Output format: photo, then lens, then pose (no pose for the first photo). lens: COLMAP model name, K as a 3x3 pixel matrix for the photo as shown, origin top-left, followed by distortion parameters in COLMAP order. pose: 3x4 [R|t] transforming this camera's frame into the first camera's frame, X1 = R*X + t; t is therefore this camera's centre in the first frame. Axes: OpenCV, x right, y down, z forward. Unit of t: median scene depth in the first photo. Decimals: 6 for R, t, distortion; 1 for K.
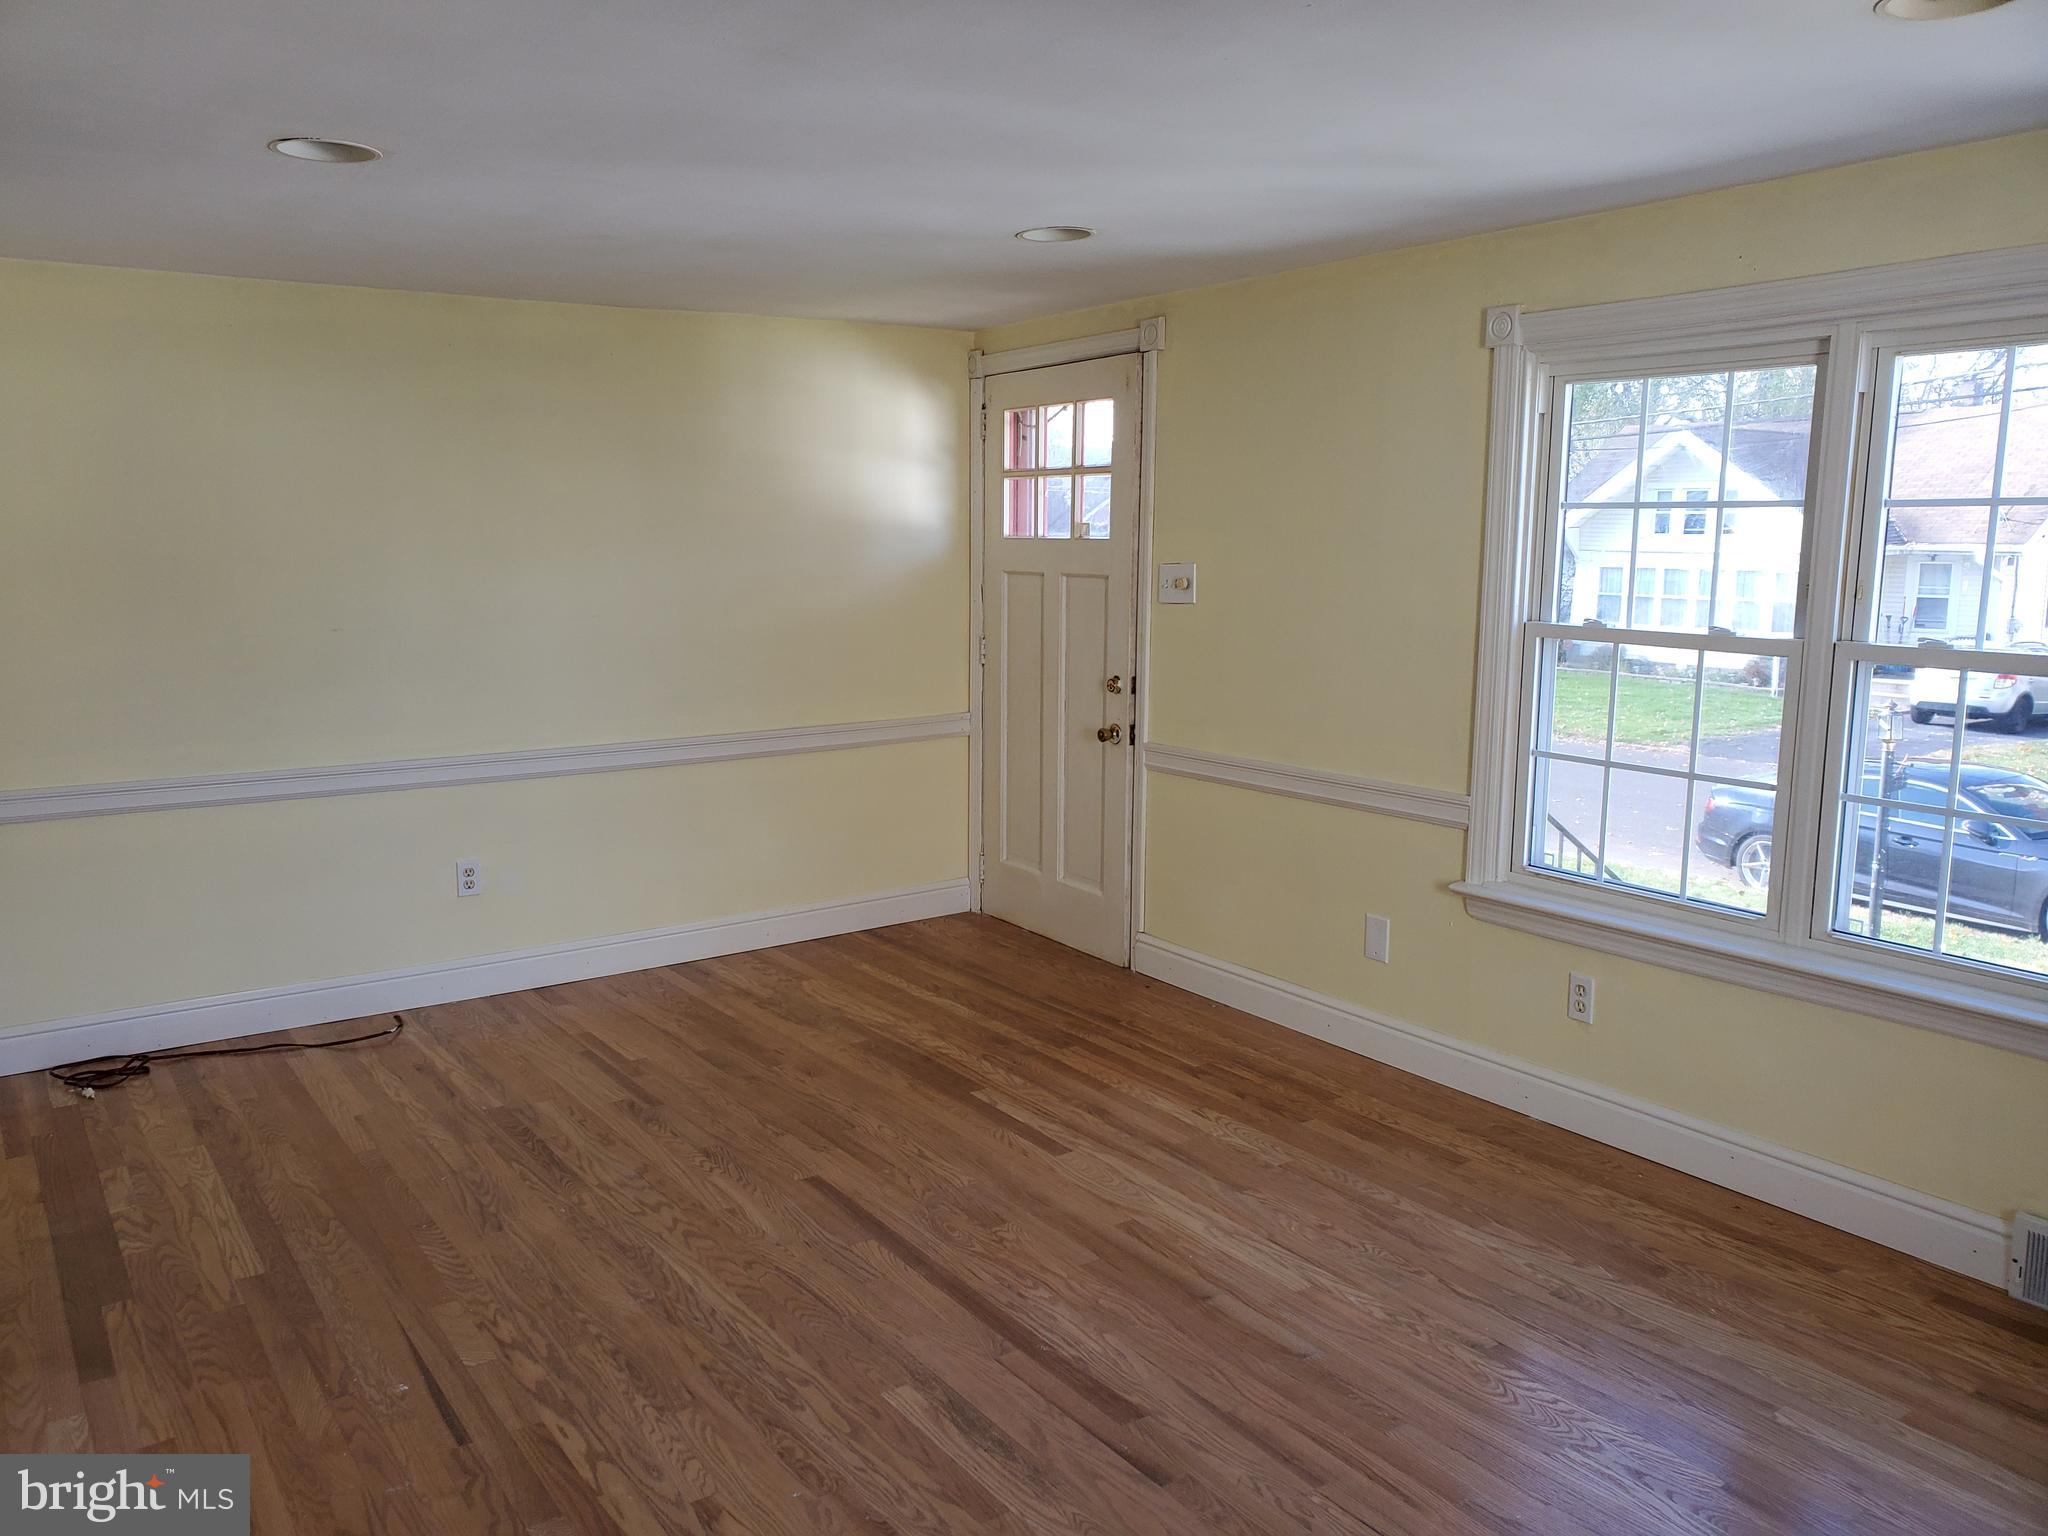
lens RADIAL K [[1681.4, 0, 1020.2], [0, 1681.4, 818.0], [0, 0, 1]] dist [0.006627, 0.007259]
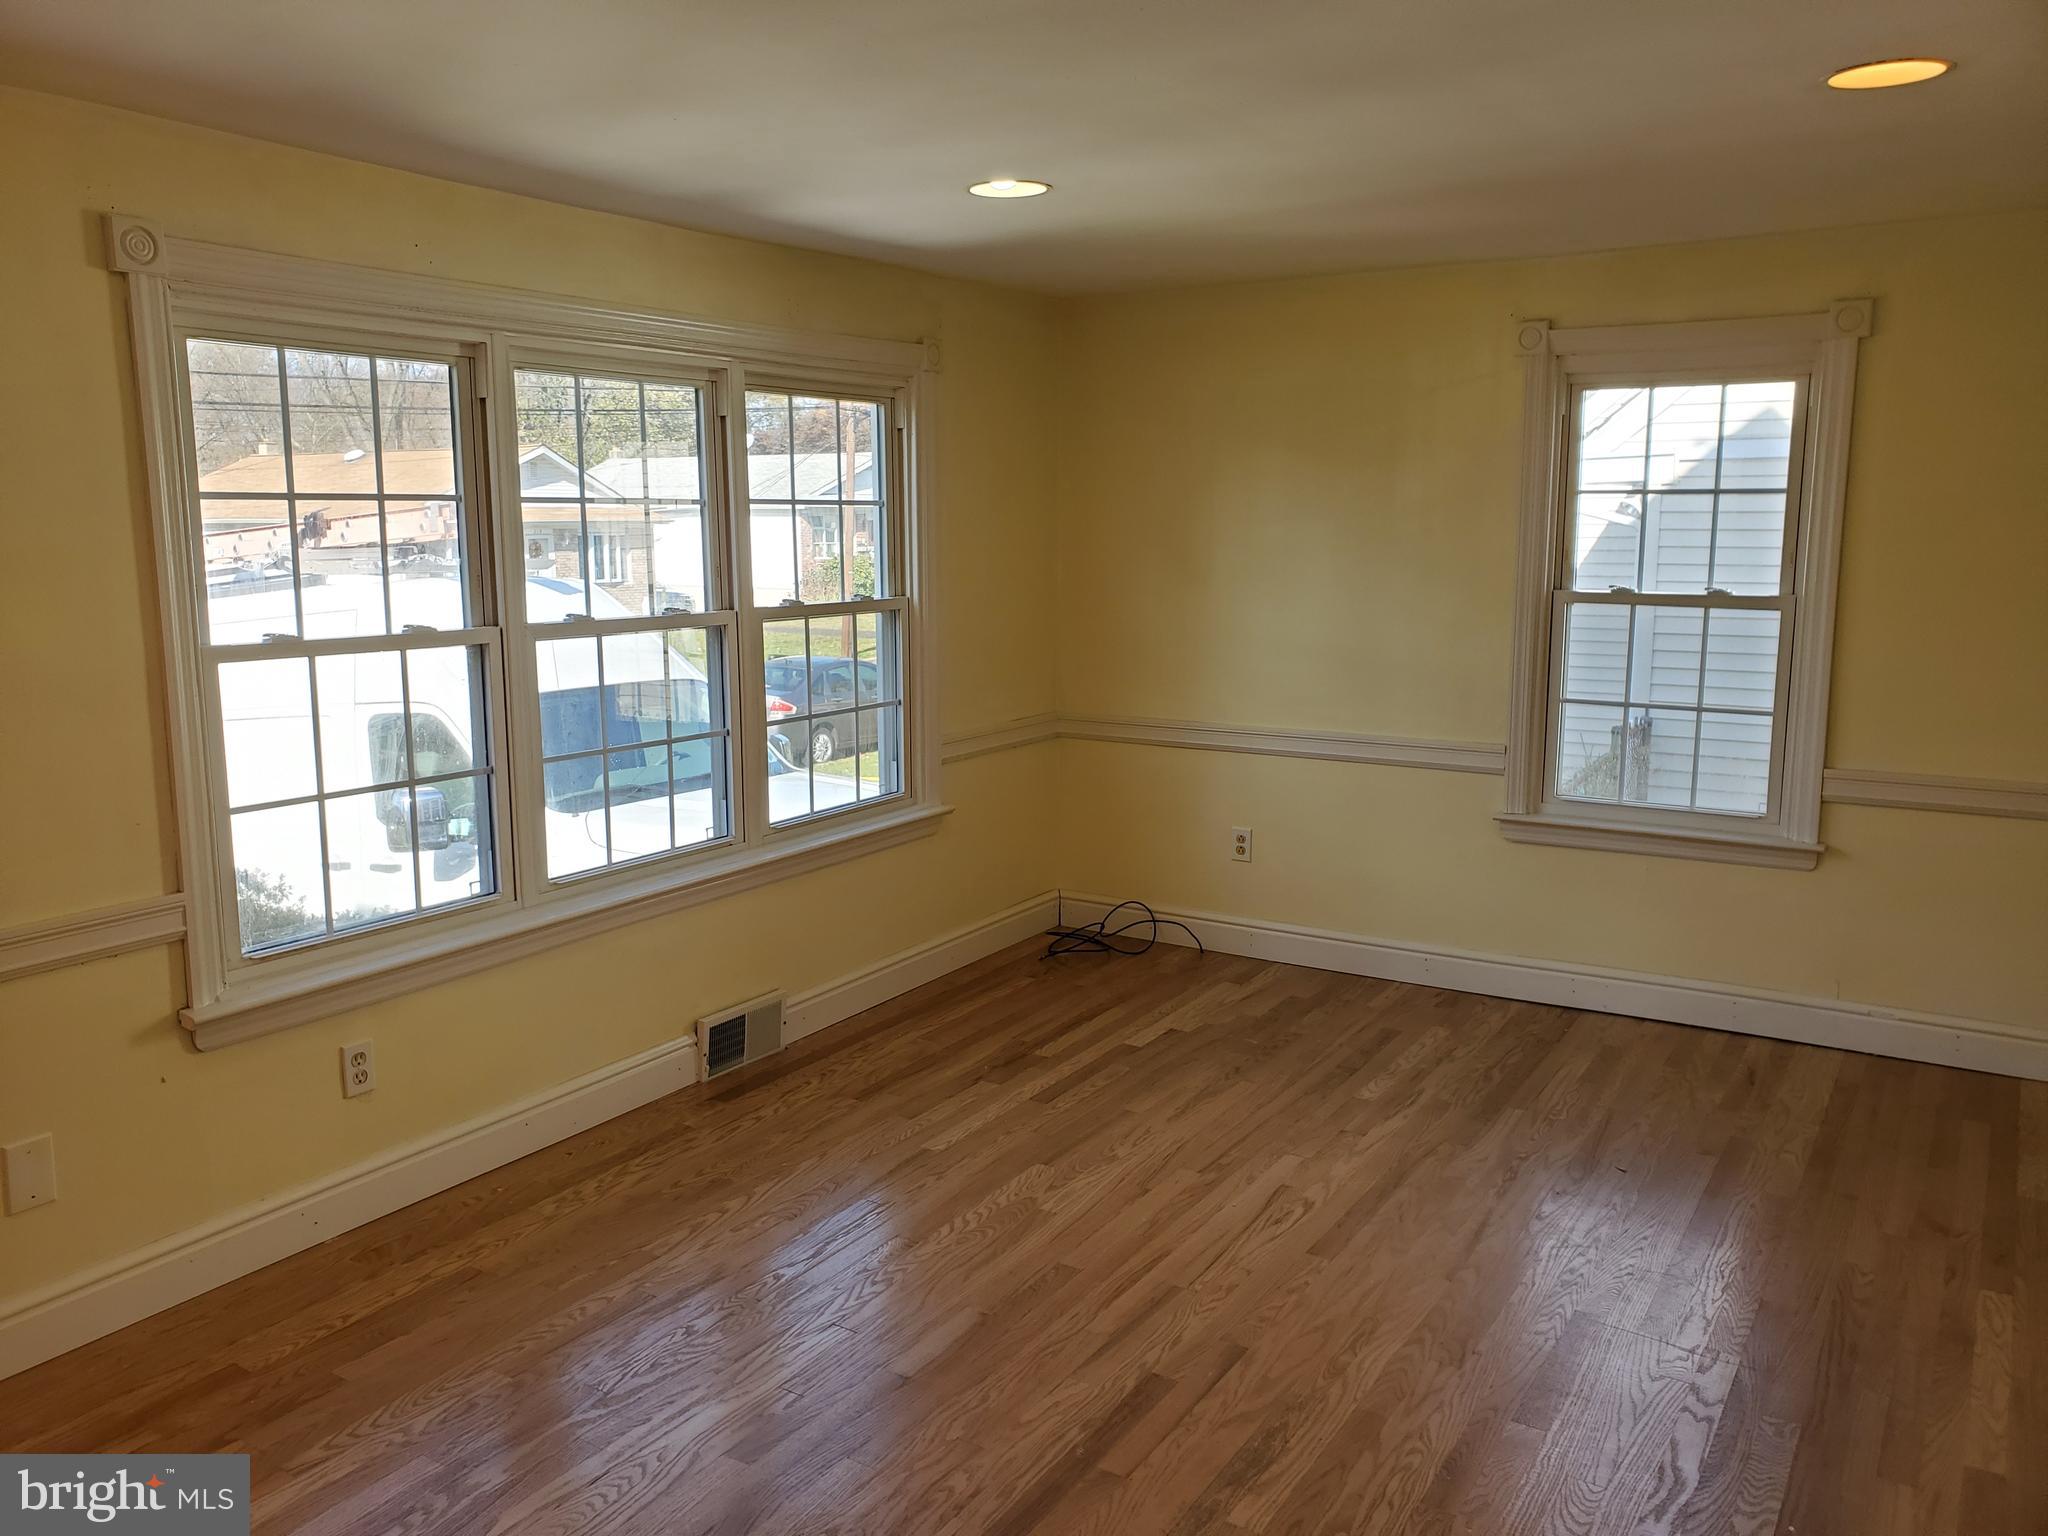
lens RADIAL K [[1567.2, 0, 1024.0], [0, 1567.2, 768.0], [0, 0, 1]] dist [-0.001000, 0.009098]
pose [[-0.403853, -0.142621, 0.903638, -0.595675], [0.164747, 0.960285, 0.225190, -0.193558], [-0.899867, 0.239815, -0.364318, 1.118711]]
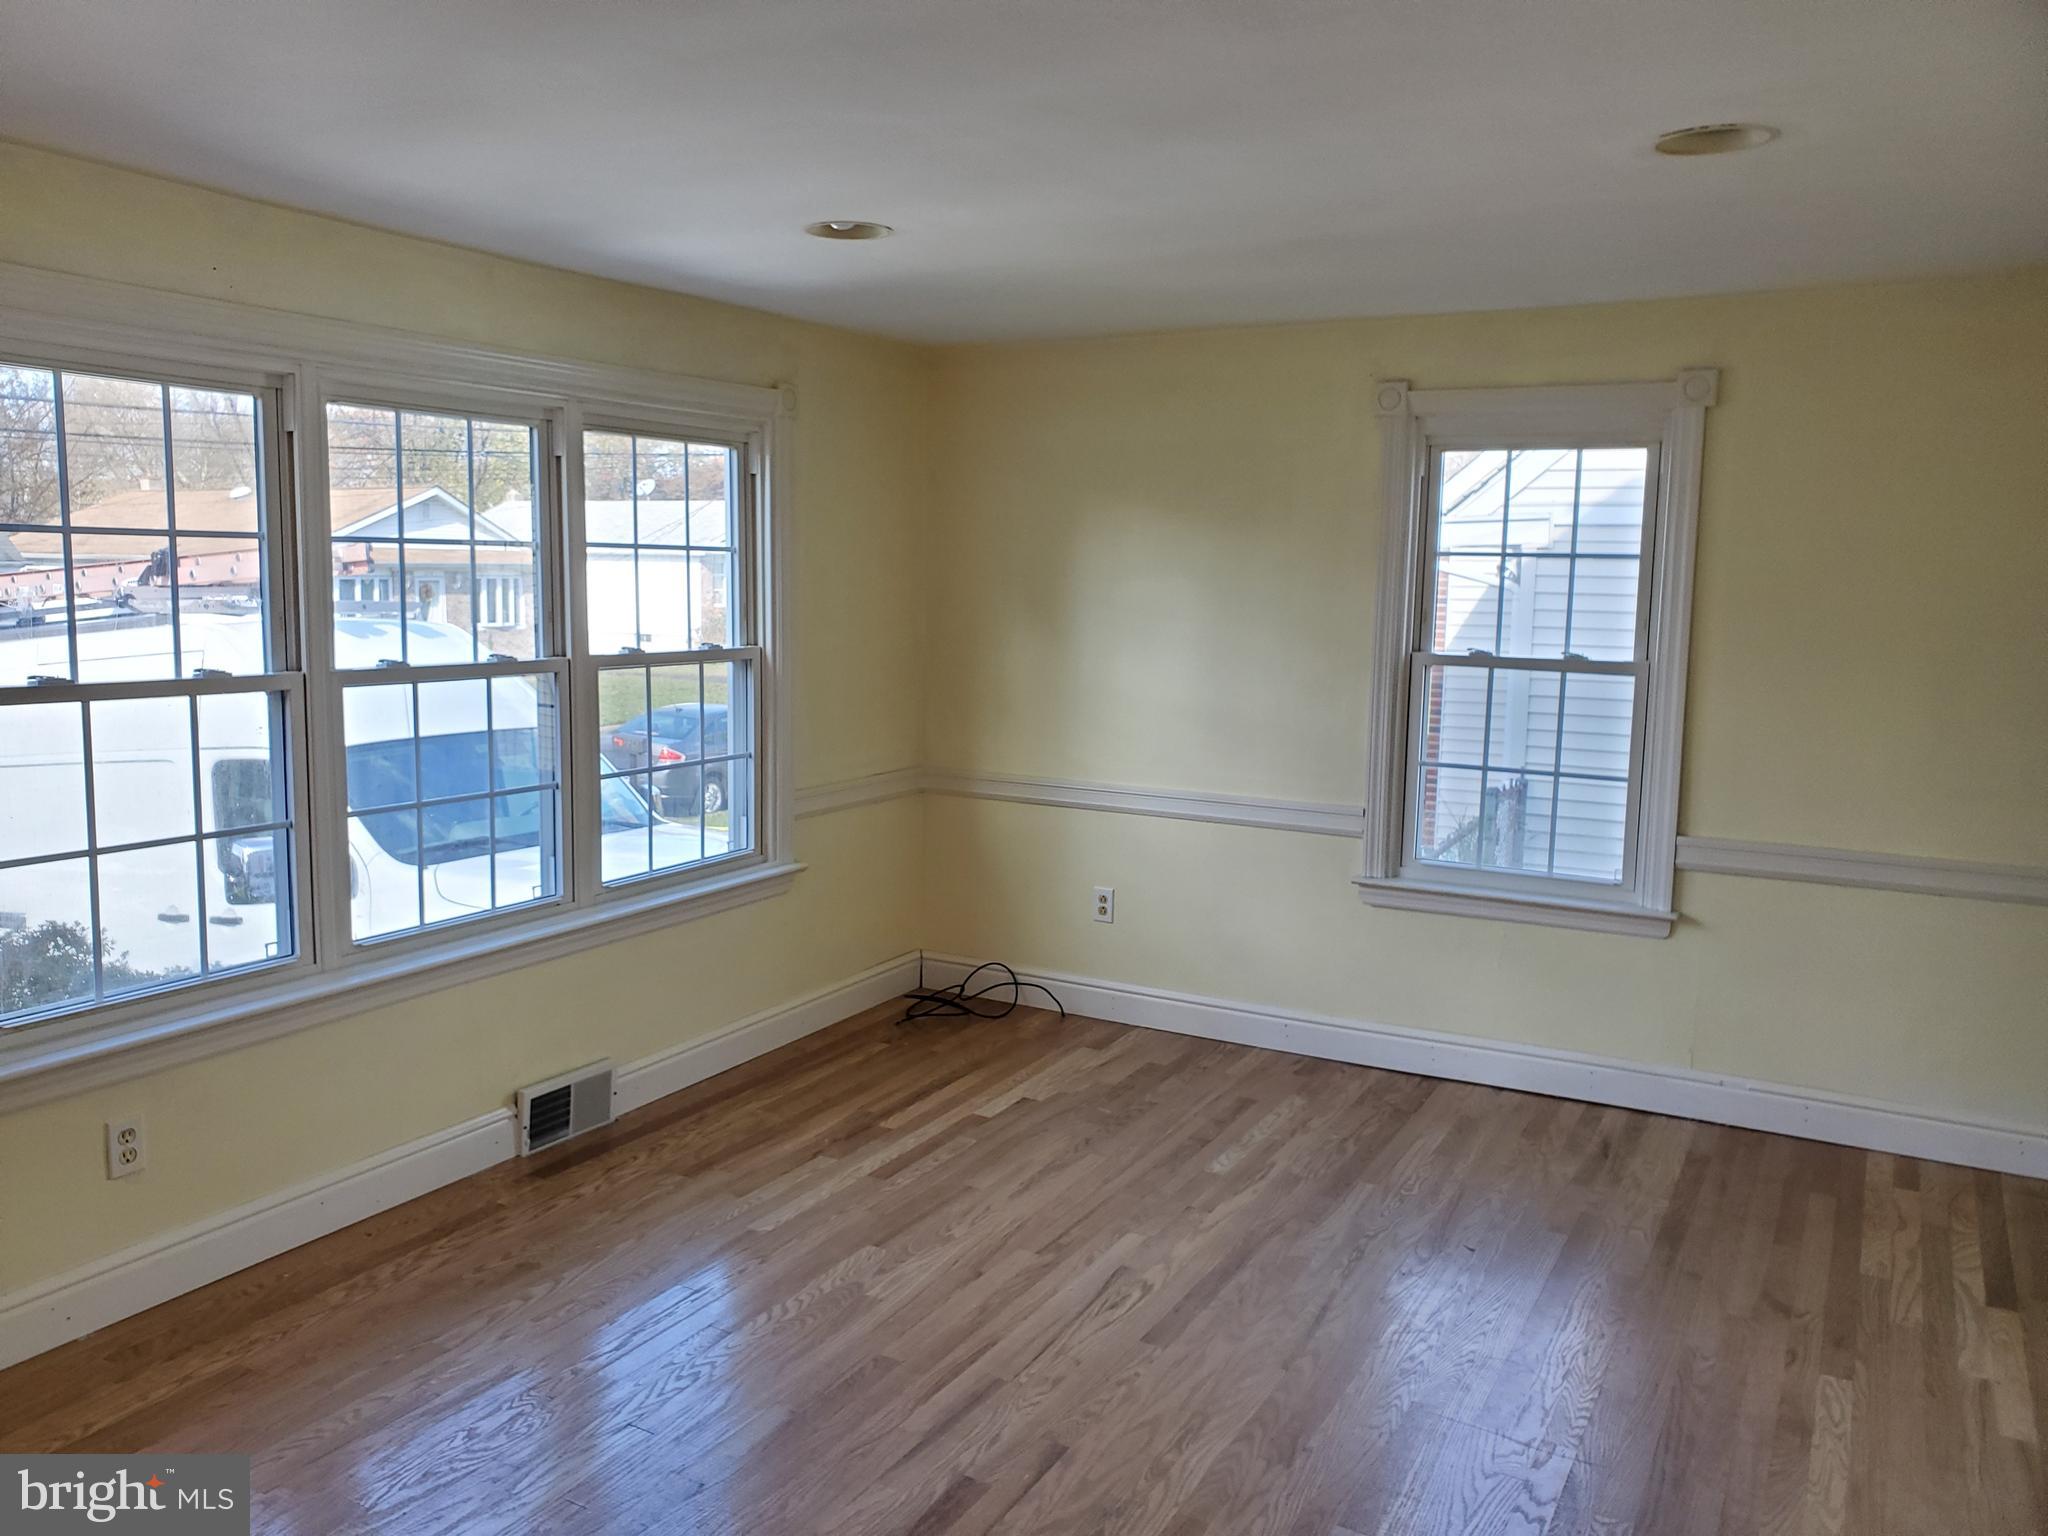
lens RADIAL K [[1568.9, 0, 1024.0], [0, 1568.9, 768.0], [0, 0, 1]] dist [-0.027767, 0.052146]
pose [[-0.454422, -0.118568, 0.882860, -0.577789], [0.141276, 0.968965, 0.202849, -0.183467], [-0.879512, 0.216906, -0.423568, 1.061164]]
